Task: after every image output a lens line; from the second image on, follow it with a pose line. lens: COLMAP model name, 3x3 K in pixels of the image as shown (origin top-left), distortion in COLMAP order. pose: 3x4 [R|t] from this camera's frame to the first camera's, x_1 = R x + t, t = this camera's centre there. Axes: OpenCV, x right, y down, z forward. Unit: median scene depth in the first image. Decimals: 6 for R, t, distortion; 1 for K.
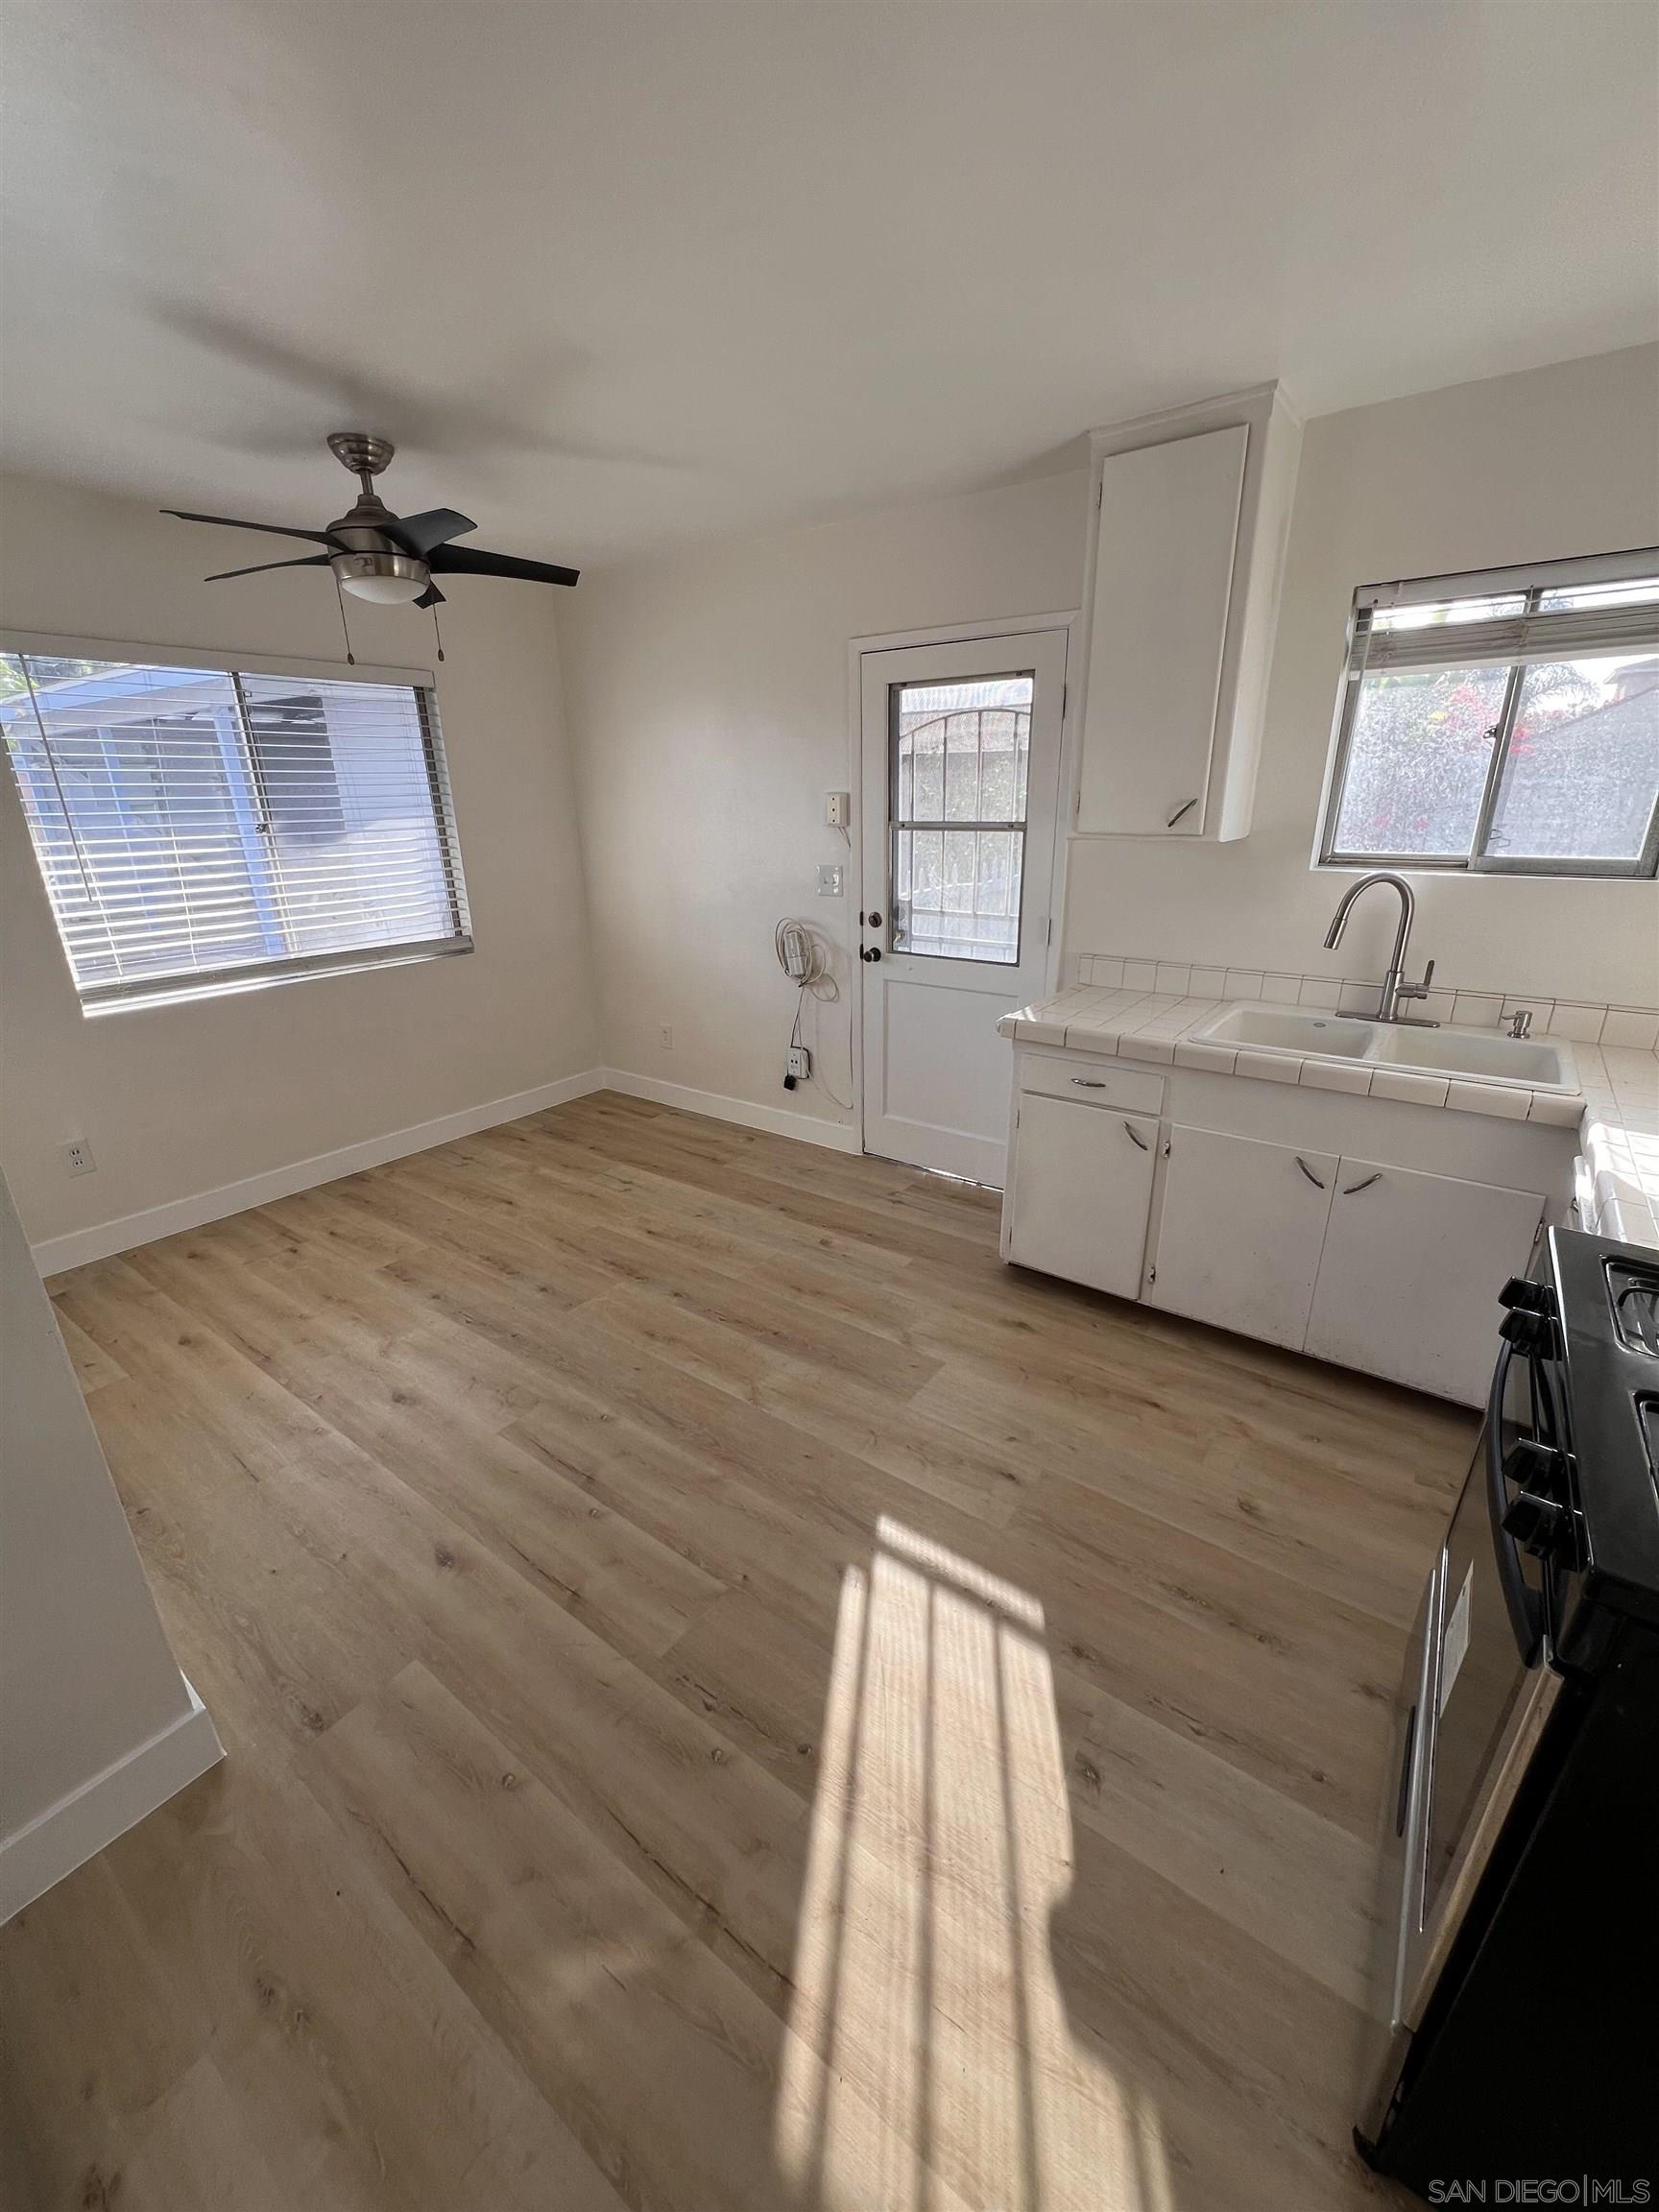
lens RADIAL K [[880.1, 0, 840.1], [0, 880.1, 1111.1], [0, 0, 1]] dist [-0.001685, 0.000103]
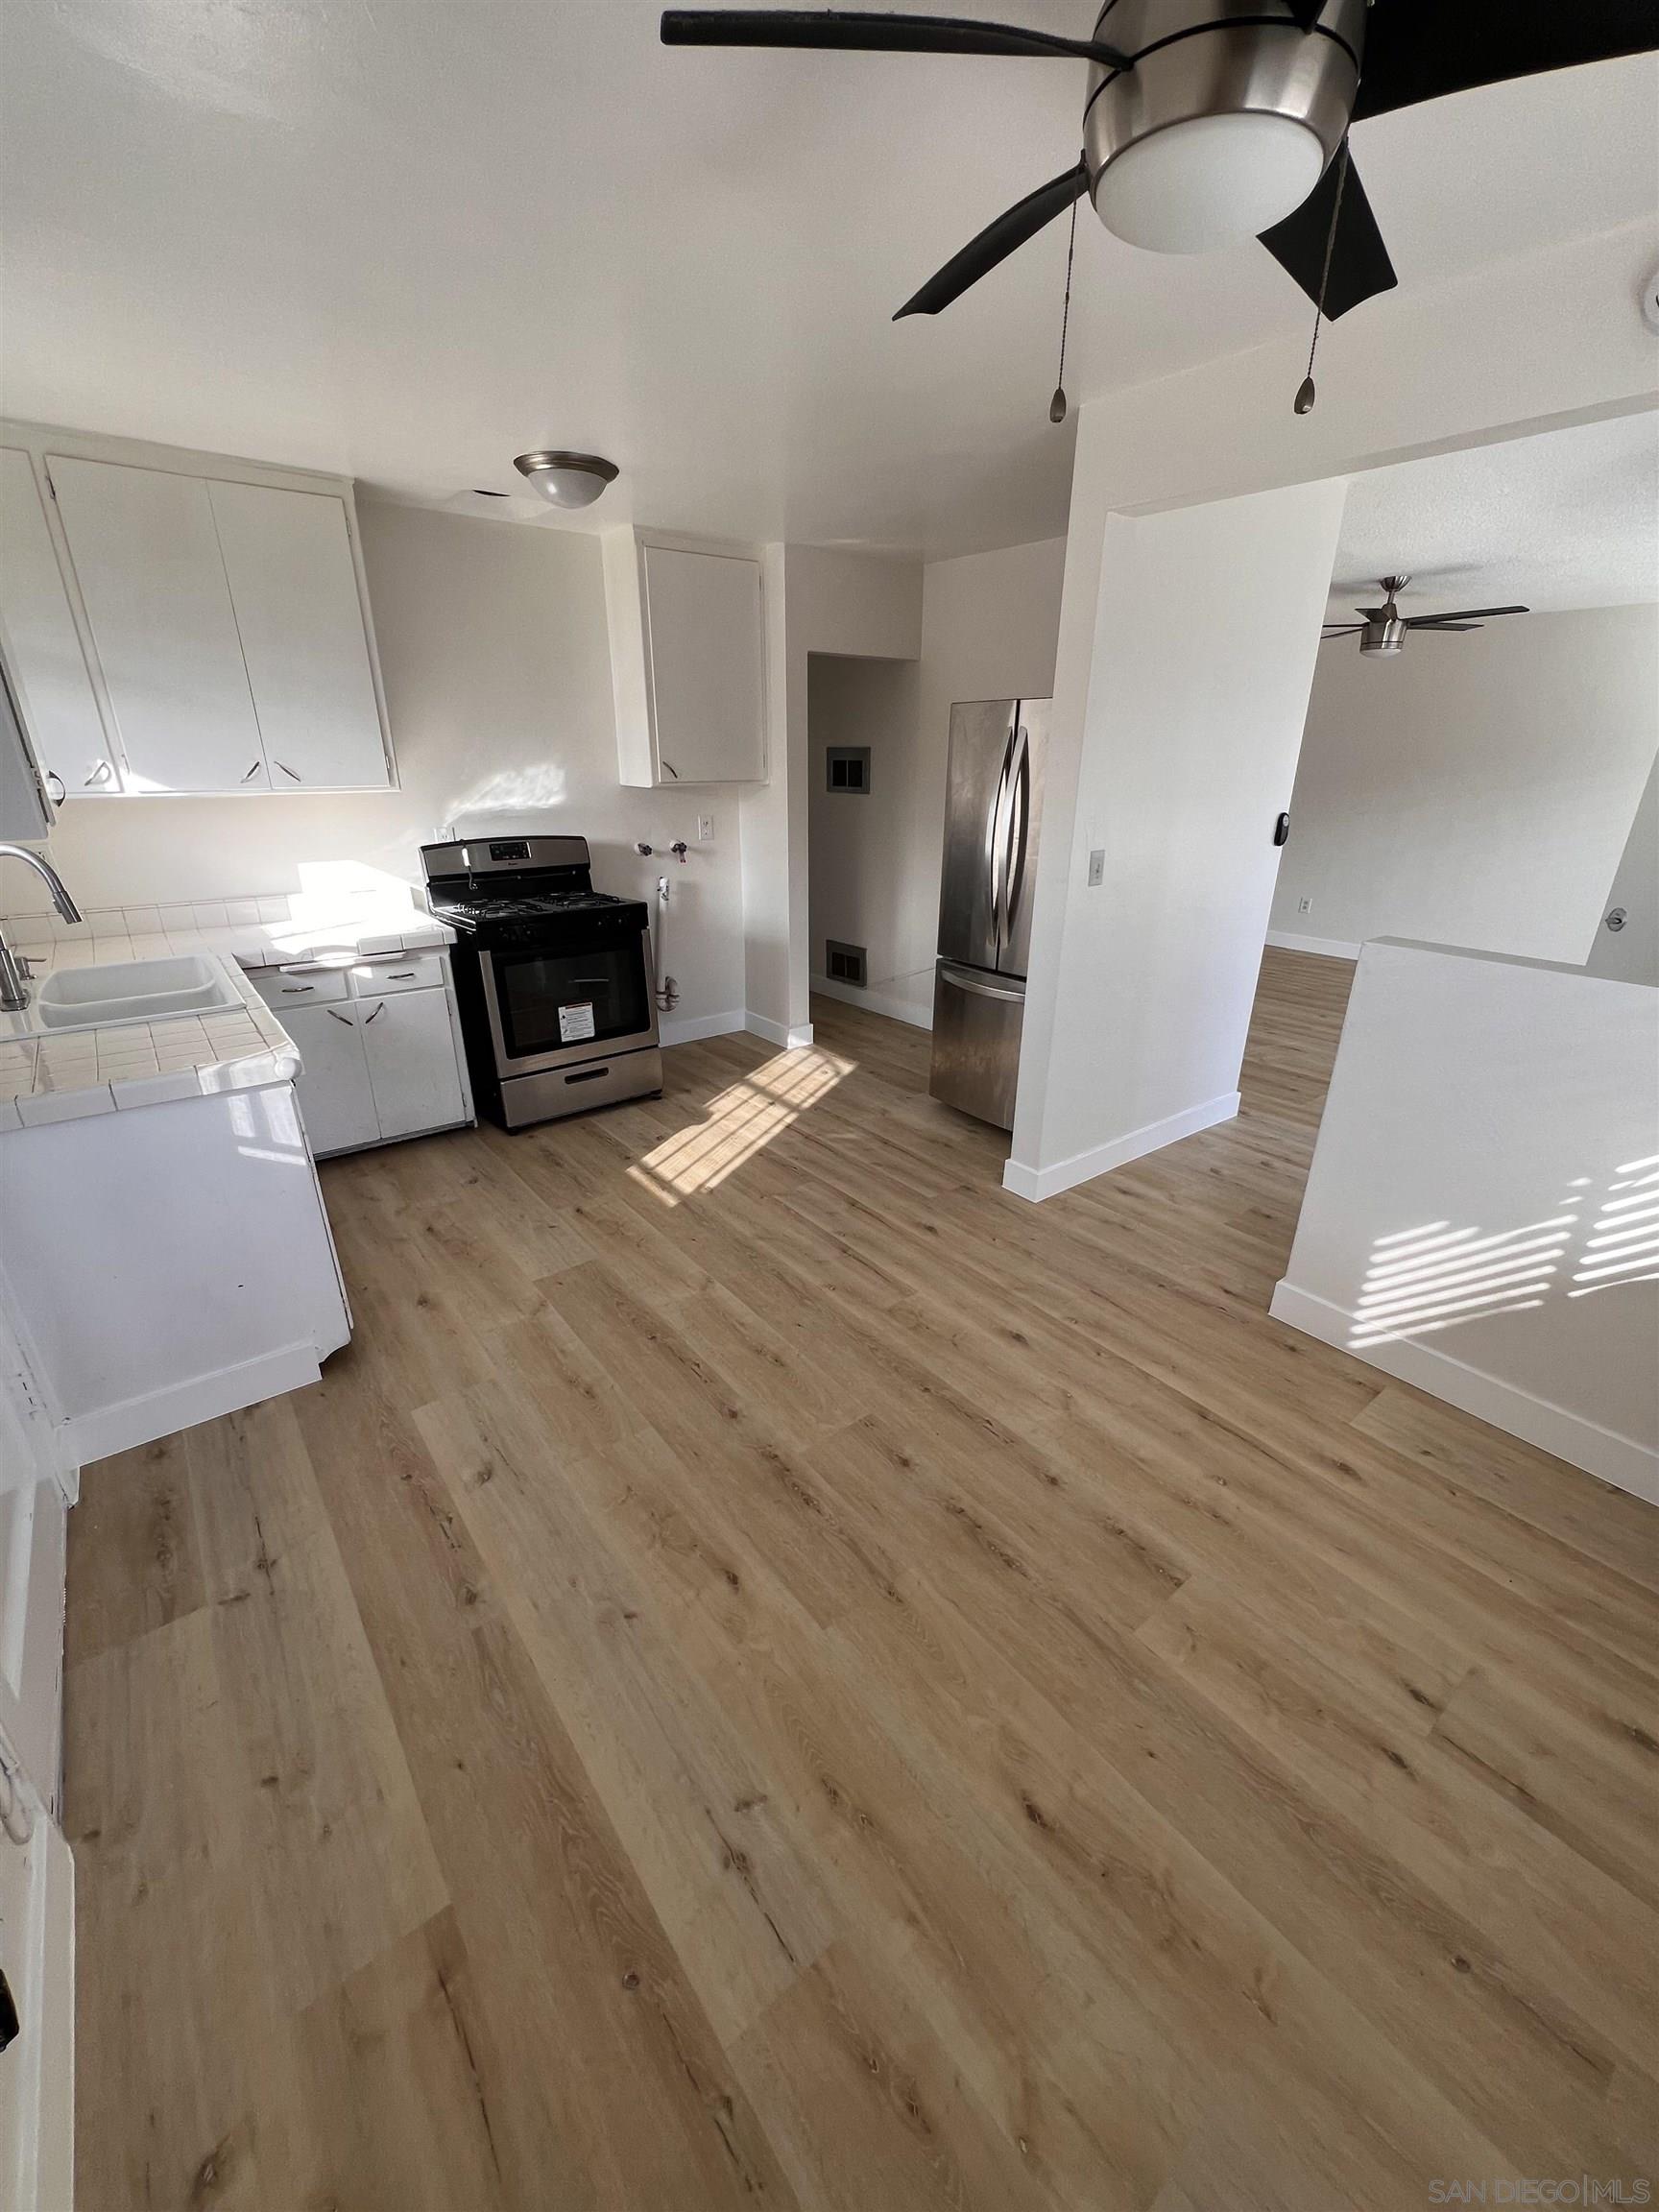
lens RADIAL K [[890.9, 0, 825.1], [0, 890.9, 1103.6], [0, 0, 1]] dist [-0.002422, 0.000314]
pose [[-0.958637, -0.100294, 0.266376, -0.543666], [0.101692, 0.753411, 0.649639, -0.610476], [-0.265846, 0.649857, -0.712048, 1.664608]]
